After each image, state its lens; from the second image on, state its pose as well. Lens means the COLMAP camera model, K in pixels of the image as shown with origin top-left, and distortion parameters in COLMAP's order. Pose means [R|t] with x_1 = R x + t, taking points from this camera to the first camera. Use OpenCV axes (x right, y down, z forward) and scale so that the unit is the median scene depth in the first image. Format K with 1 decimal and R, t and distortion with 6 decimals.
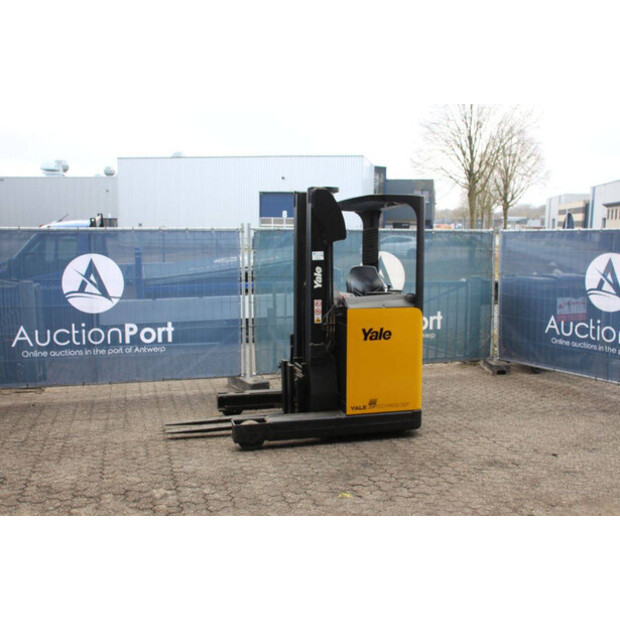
lens RADIAL K [[625.3, 0, 310.0], [0, 625.3, 310.0], [0, 0, 1]] dist [-0.065846, 0.021348]
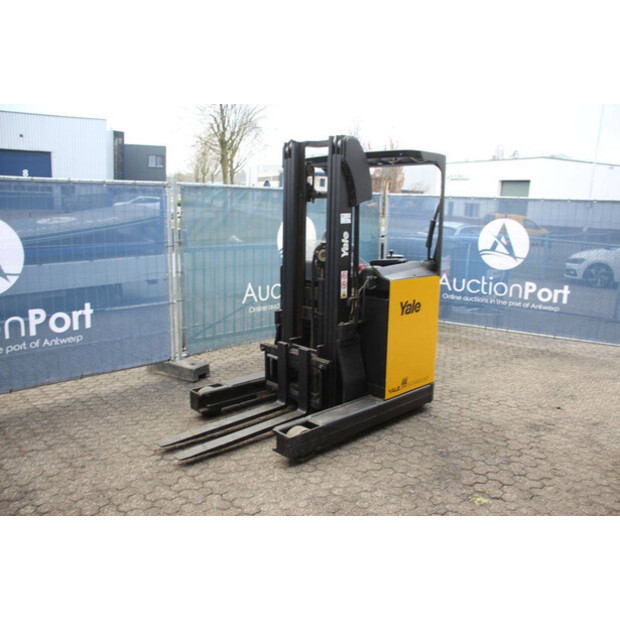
lens RADIAL K [[536.9, 0, 310.0], [0, 536.9, 310.0], [0, 0, 1]] dist [-0.177770, 0.188276]
pose [[0.878996, -0.071532, 0.471433, -0.372411], [0.028389, 0.994781, 0.098009, -0.035755], [-0.475984, -0.072766, 0.876439, 0.384931]]
